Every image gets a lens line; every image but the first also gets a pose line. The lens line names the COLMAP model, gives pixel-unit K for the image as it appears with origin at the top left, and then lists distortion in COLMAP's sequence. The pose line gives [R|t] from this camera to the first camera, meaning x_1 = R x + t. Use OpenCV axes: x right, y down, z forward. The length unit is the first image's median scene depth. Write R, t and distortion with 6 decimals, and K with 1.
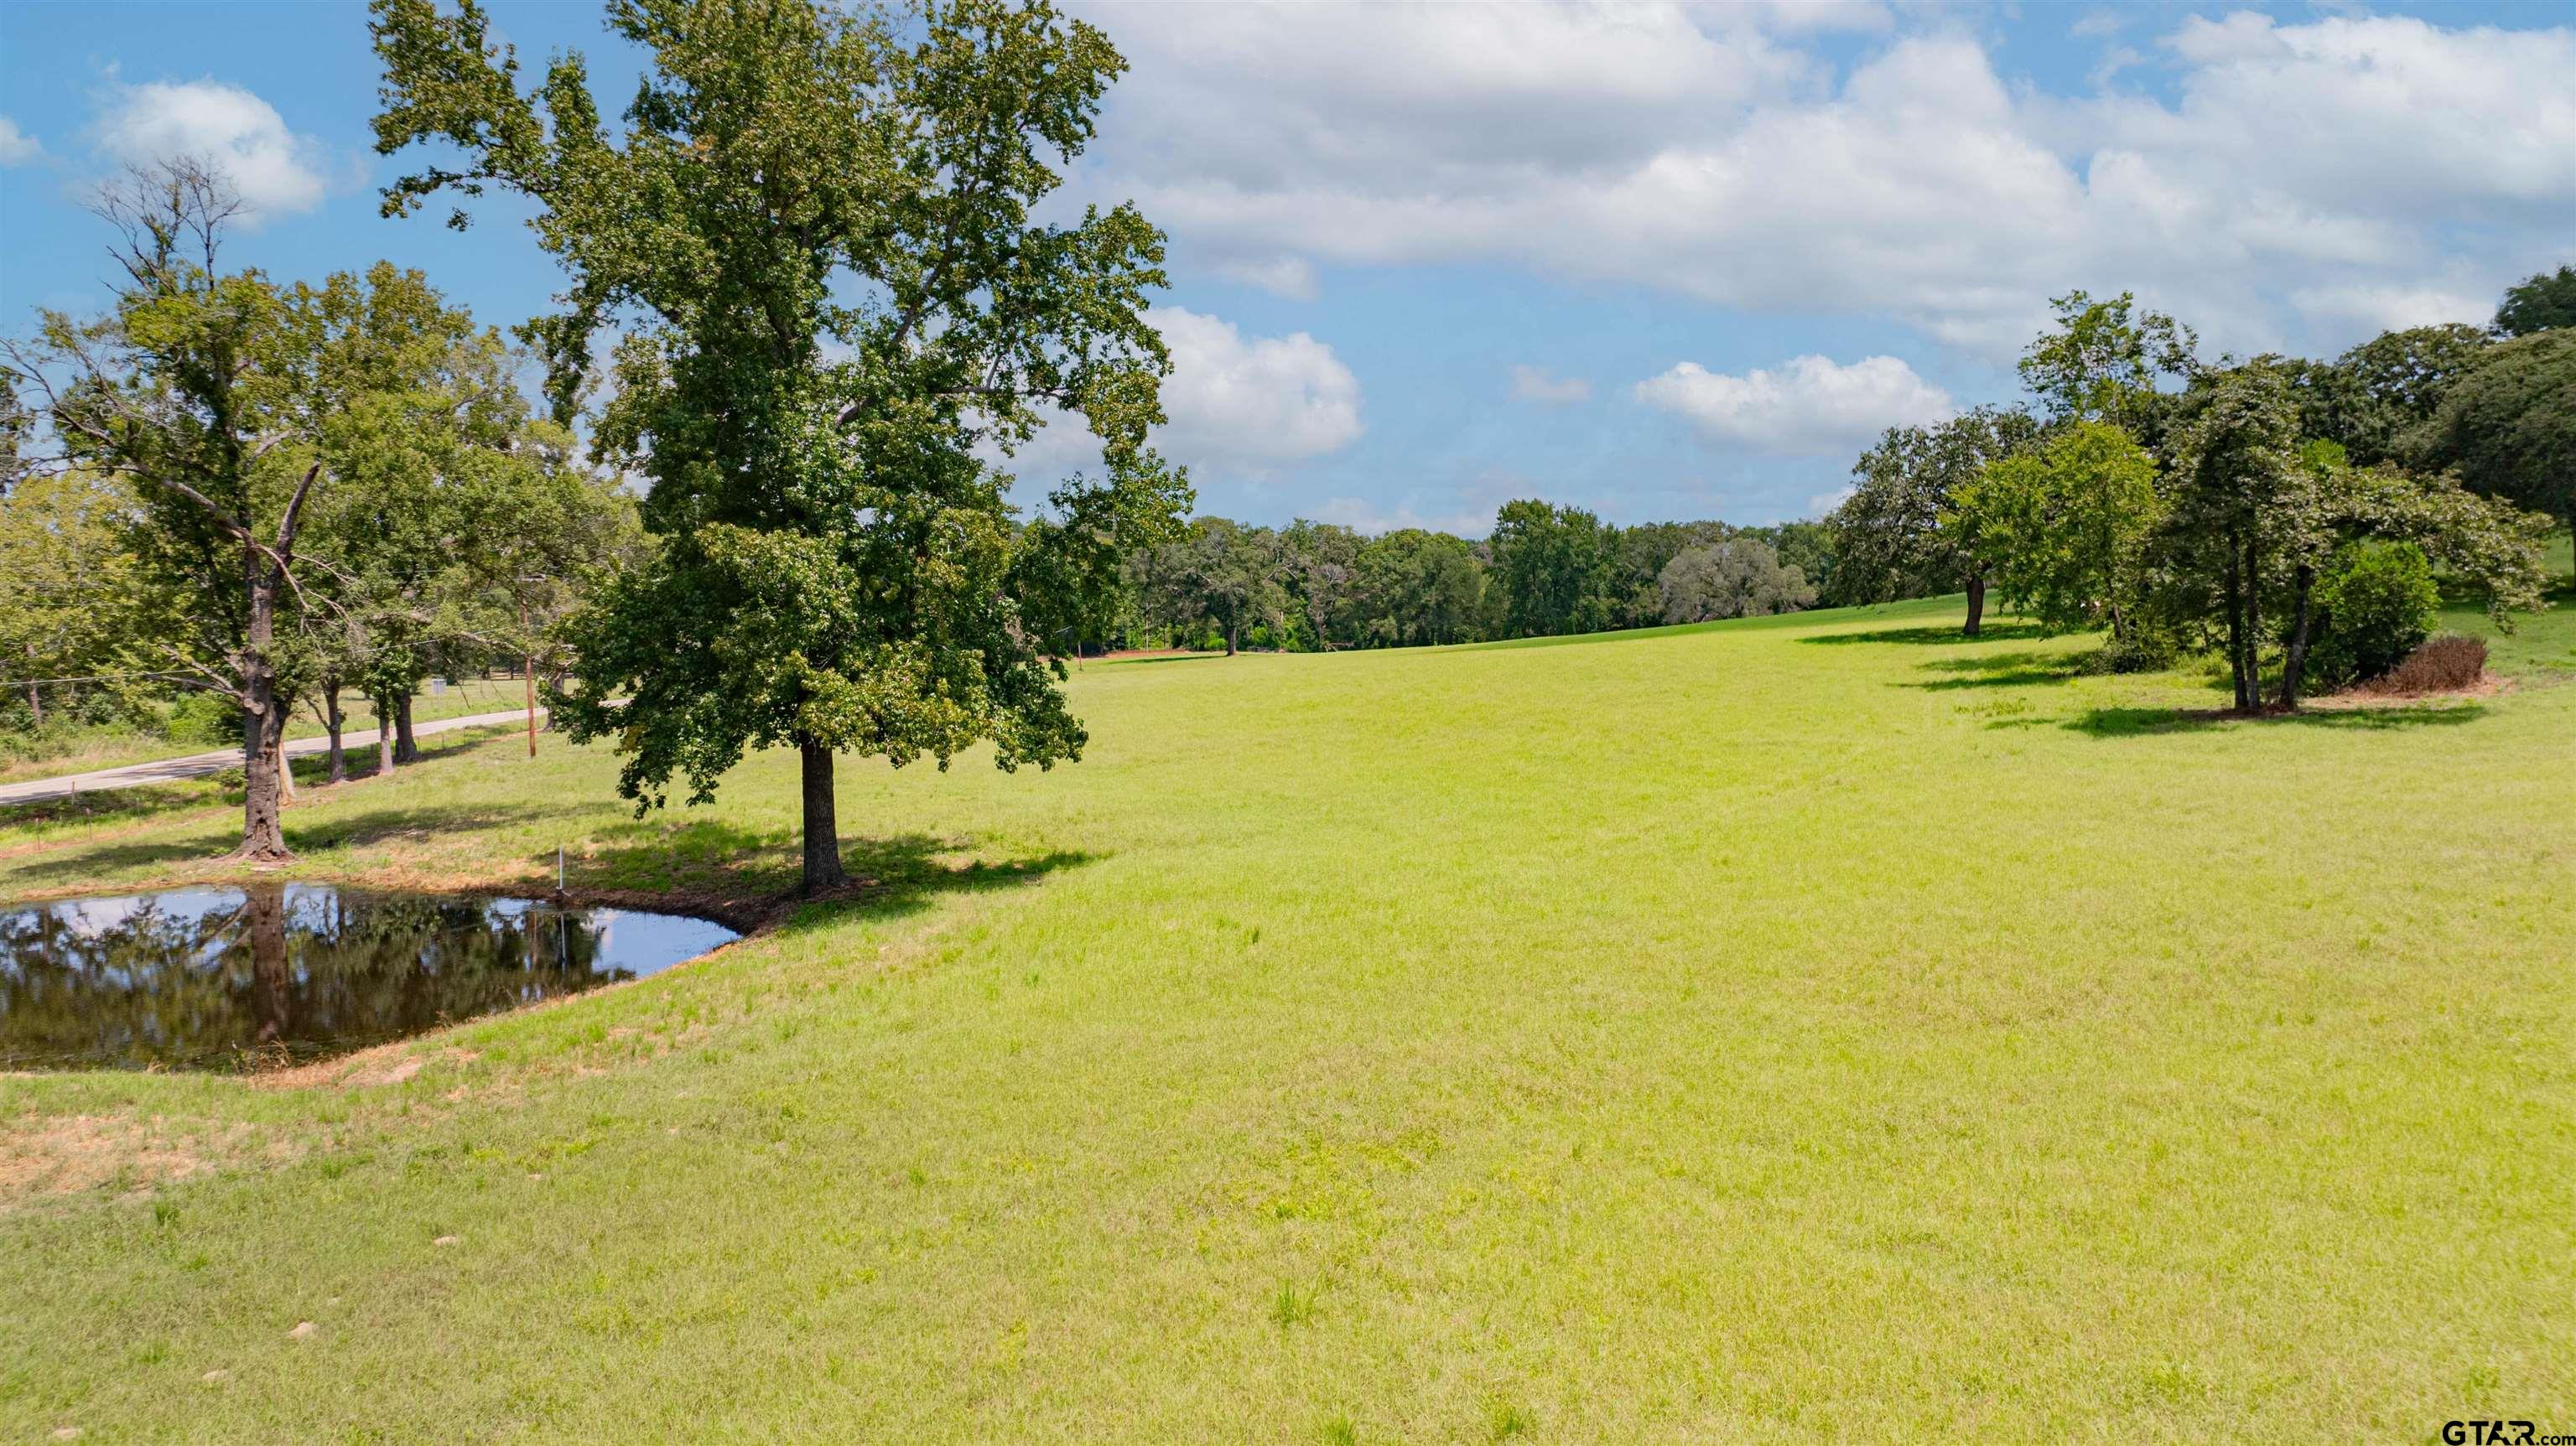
lens RADIAL K [[1779.0, 0, 1274.3], [0, 1779.0, 751.1], [0, 0, 1]] dist [-0.062399, 0.056018]
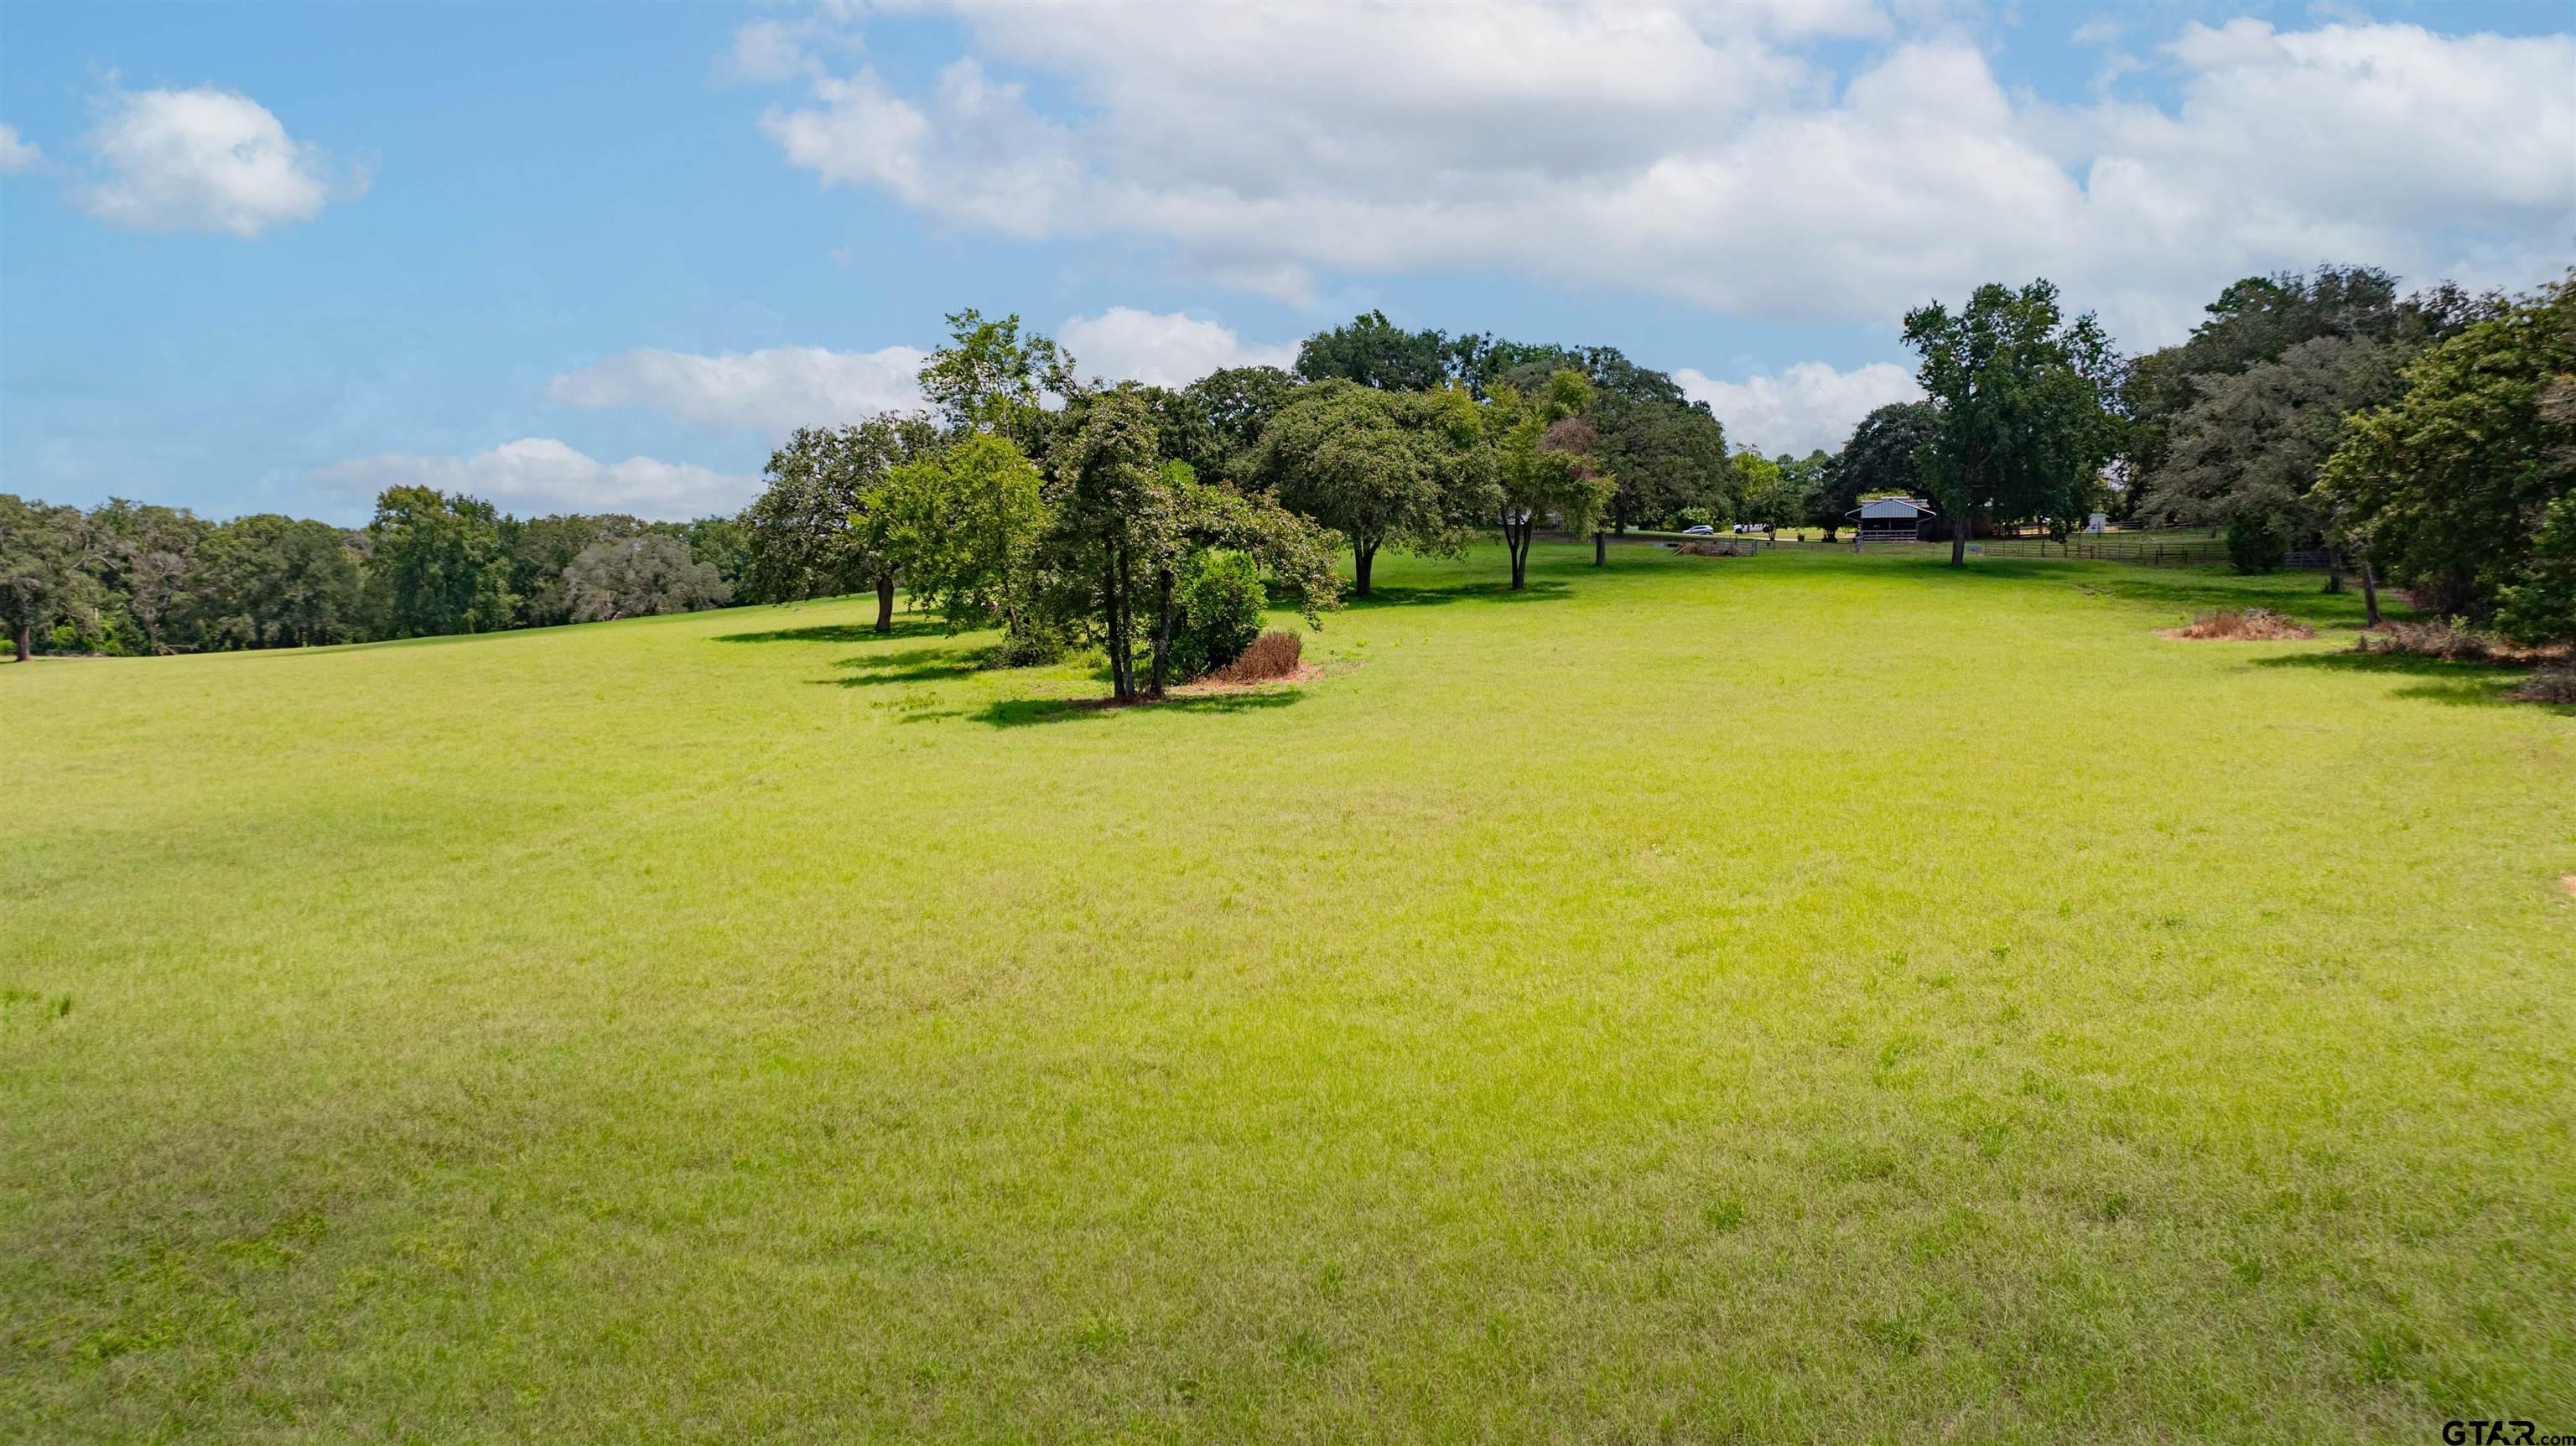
lens RADIAL K [[1779.0, 0, 1294.1], [0, 1779.0, 738.3], [0, 0, 1]] dist [-0.062399, 0.056018]
pose [[0.823719, -0.036405, 0.565829, 0.004231], [0.039481, 0.999197, 0.006812, -0.002442], [-0.565622, 0.016728, 0.824495, 0.011920]]
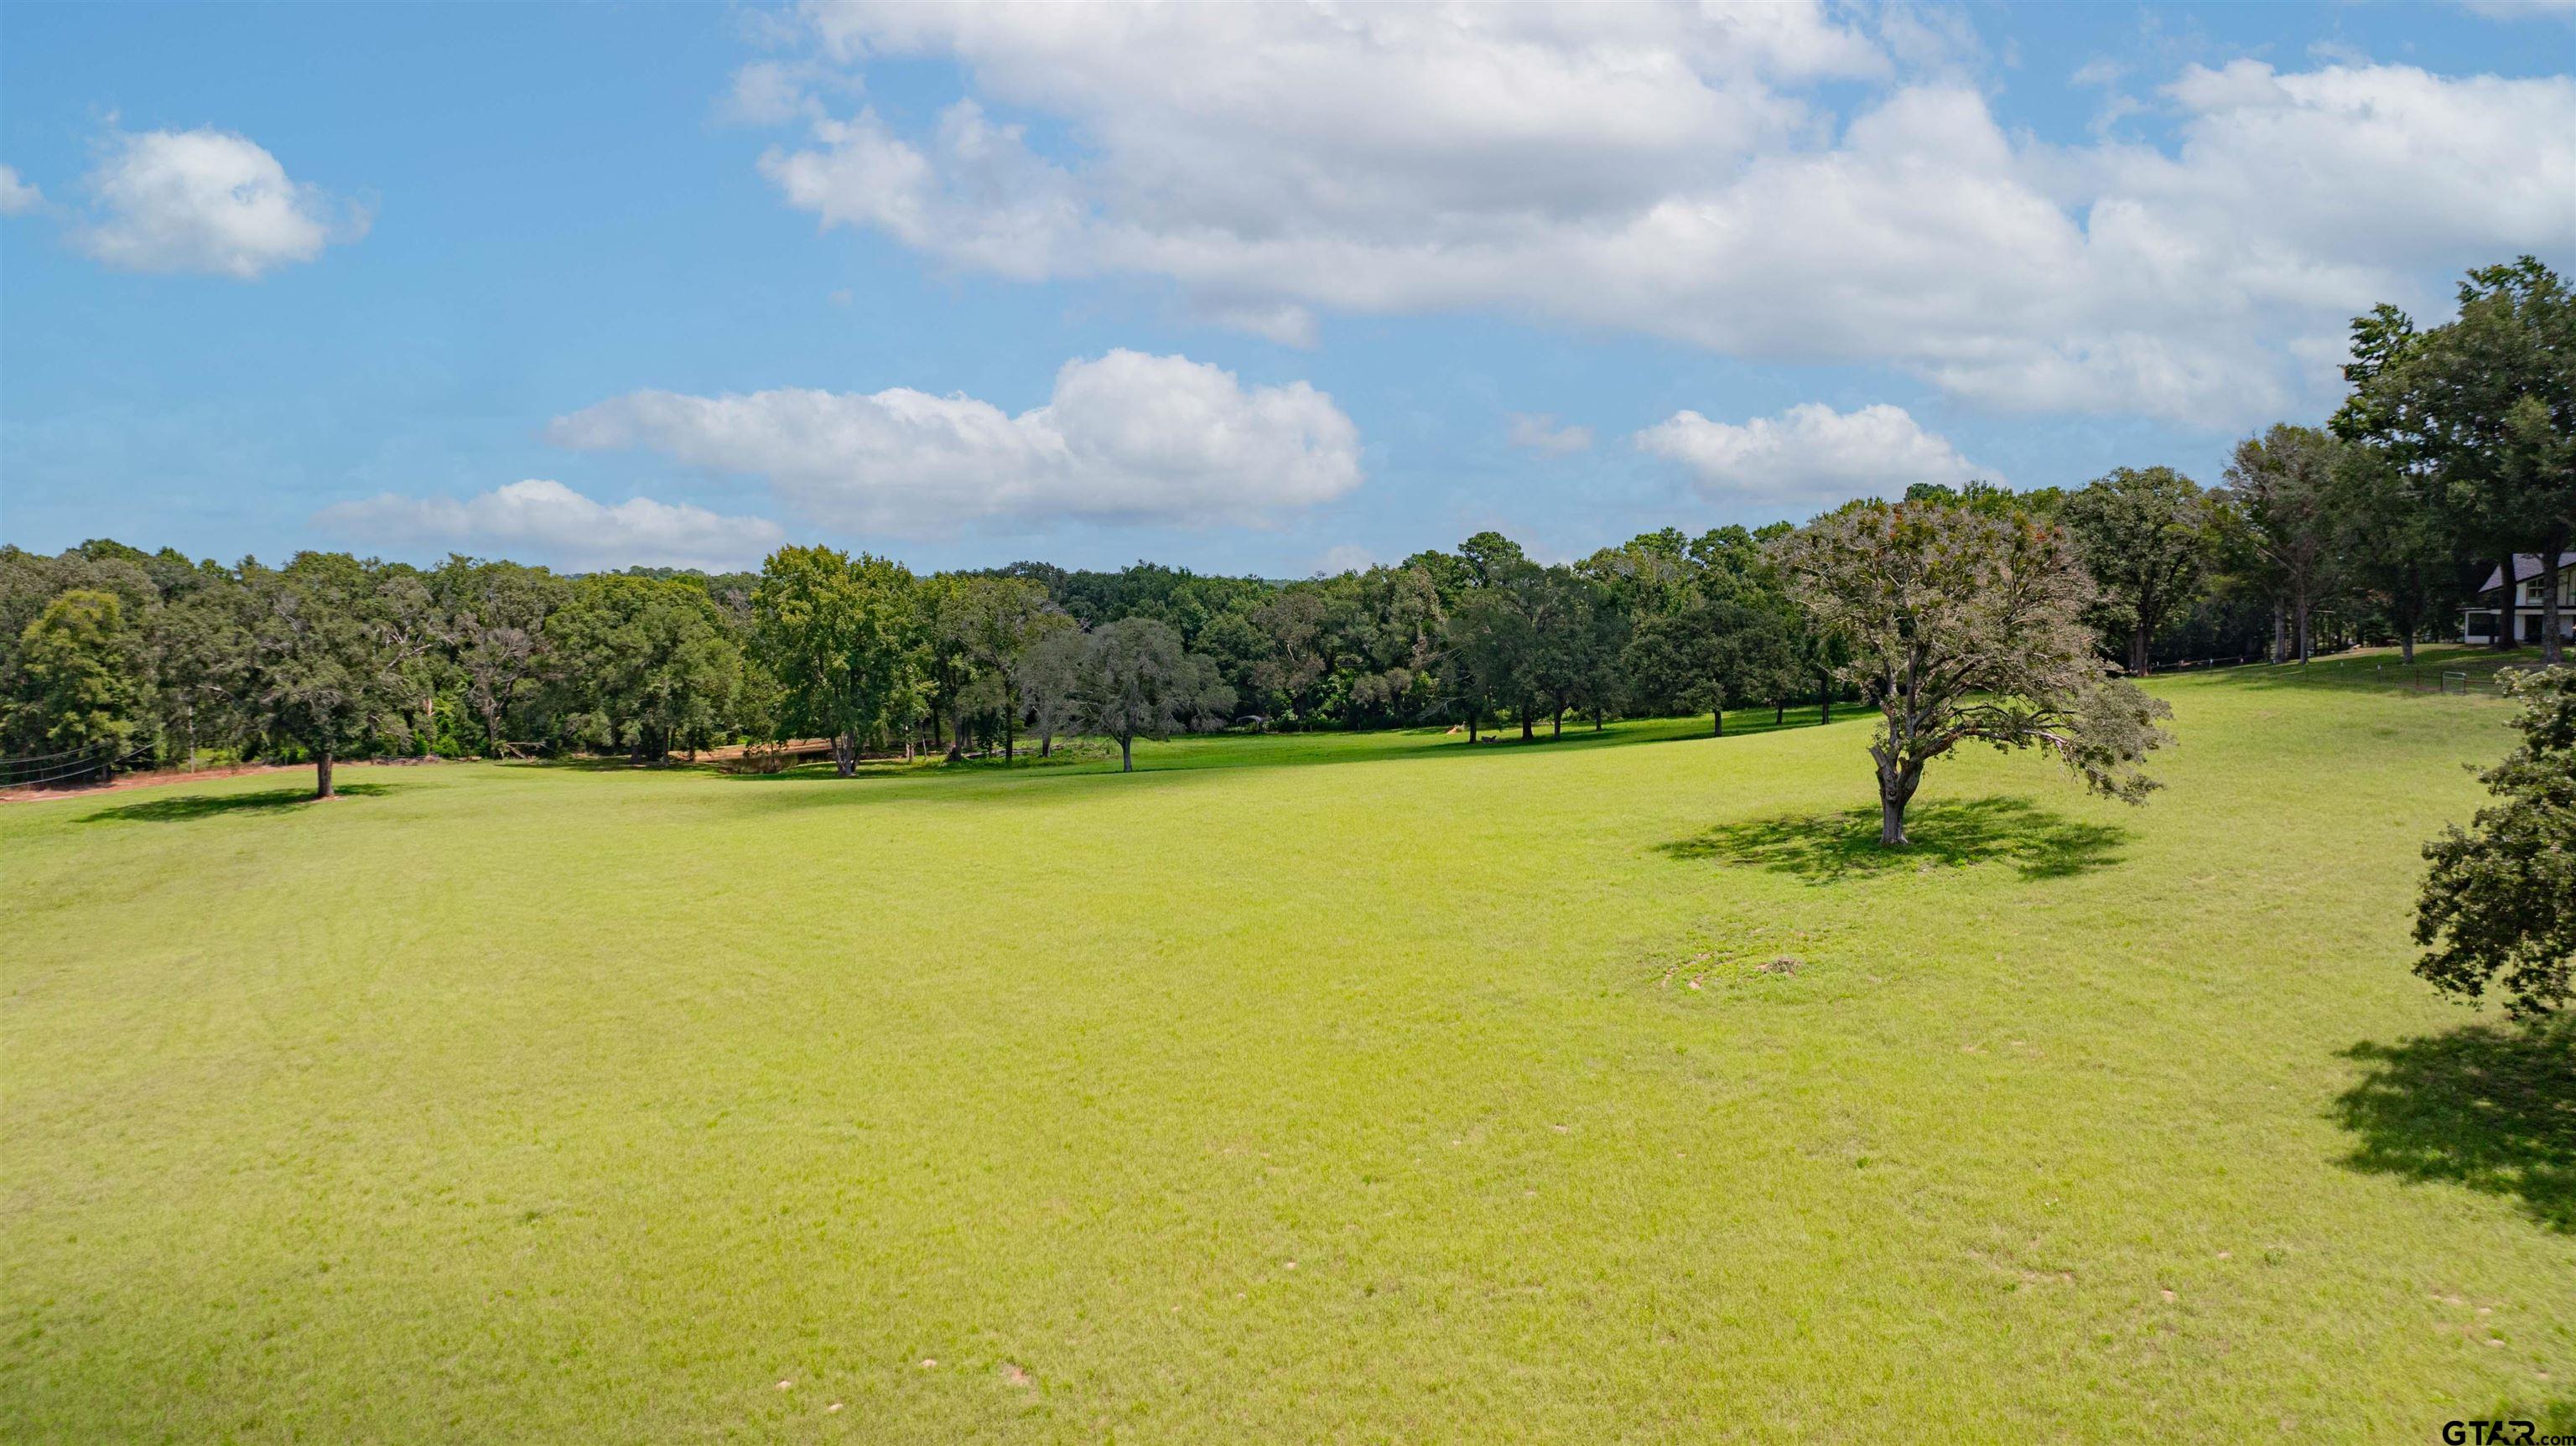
lens RADIAL K [[1779.0, 0, 1284.3], [0, 1779.0, 729.0], [0, 0, 1]] dist [-0.062399, 0.056018]
pose [[0.908585, -0.024980, 0.416952, 0.182435], [0.027829, 0.999612, -0.000756, -0.509642], [-0.416771, 0.012291, 0.908928, 2.375275]]
